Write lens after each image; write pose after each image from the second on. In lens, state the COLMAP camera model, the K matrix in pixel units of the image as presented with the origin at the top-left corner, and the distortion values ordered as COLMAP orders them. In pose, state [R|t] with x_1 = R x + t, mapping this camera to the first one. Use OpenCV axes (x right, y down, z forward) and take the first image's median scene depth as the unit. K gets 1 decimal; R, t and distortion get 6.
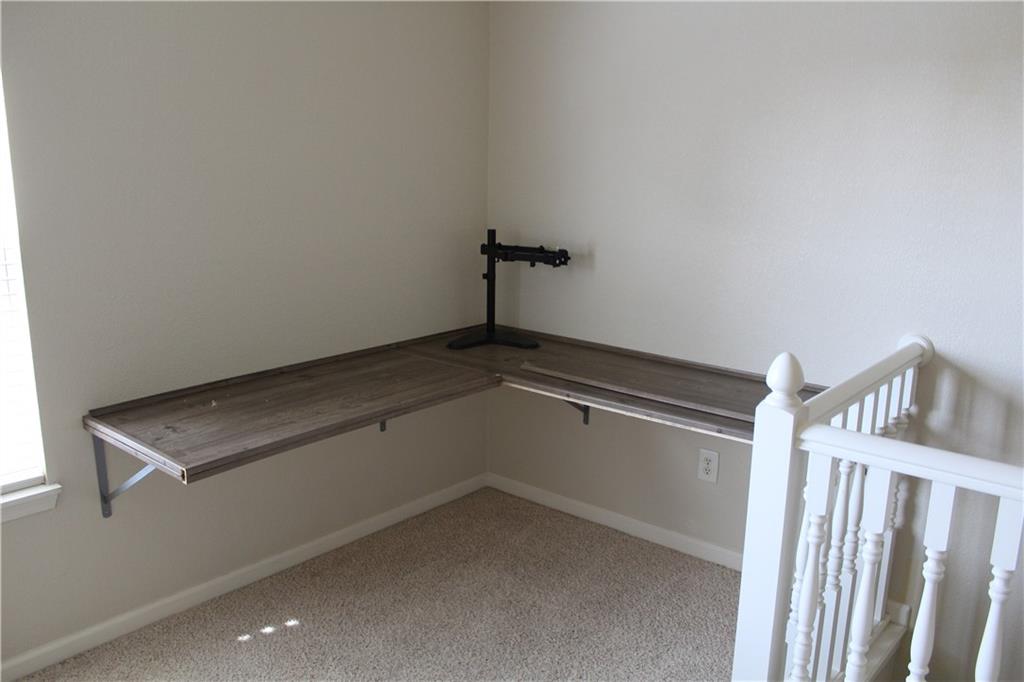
lens RADIAL K [[873.0, 0, 509.0], [0, 873.0, 339.6], [0, 0, 1]] dist [-0.153555, 0.090293]
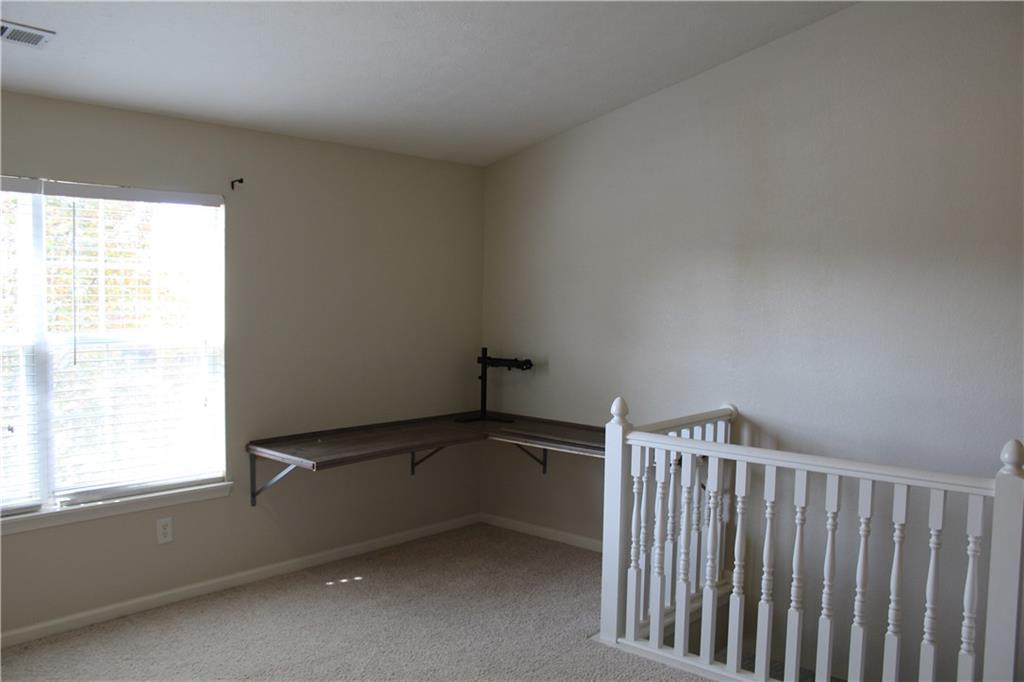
lens RADIAL K [[873.0, 0, 512.8], [0, 873.0, 340.2], [0, 0, 1]] dist [-0.153555, 0.090293]
pose [[0.999968, 0.005699, -0.005667, 0.047542], [-0.006529, 0.987203, -0.159334, 0.130775], [0.004687, 0.159366, 0.987208, -0.656578]]
